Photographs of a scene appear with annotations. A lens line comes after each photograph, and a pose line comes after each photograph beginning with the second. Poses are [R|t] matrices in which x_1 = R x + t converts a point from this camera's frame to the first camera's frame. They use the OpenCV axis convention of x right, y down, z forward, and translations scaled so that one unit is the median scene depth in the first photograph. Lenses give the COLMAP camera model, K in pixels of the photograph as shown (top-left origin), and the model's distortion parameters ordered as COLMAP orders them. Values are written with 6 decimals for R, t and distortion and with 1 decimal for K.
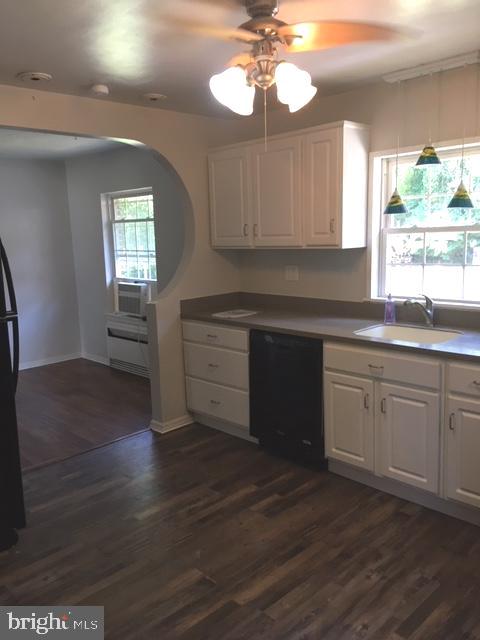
lens RADIAL K [[540.6, 0, 240.8], [0, 540.6, 316.8], [0, 0, 1]] dist [0.019652, 0.002615]
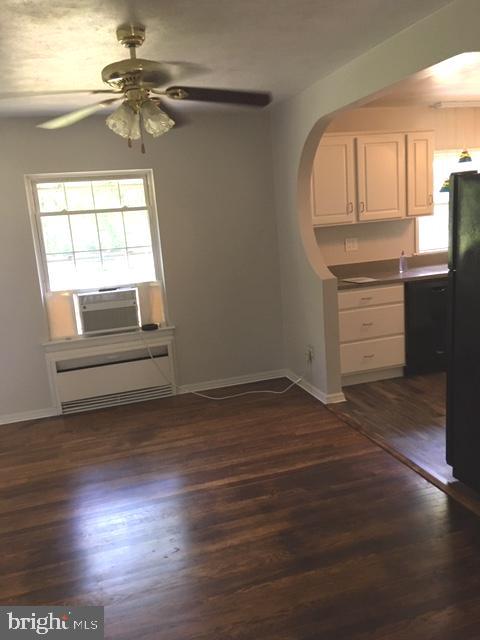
lens RADIAL K [[540.6, 0, 240.4], [0, 540.6, 323.9], [0, 0, 1]] dist [0.019652, 0.002615]
pose [[0.458844, -0.170836, 0.871939, -0.853025], [0.203276, 0.975498, 0.084154, -0.045641], [-0.864951, 0.138631, 0.482329, 0.493917]]
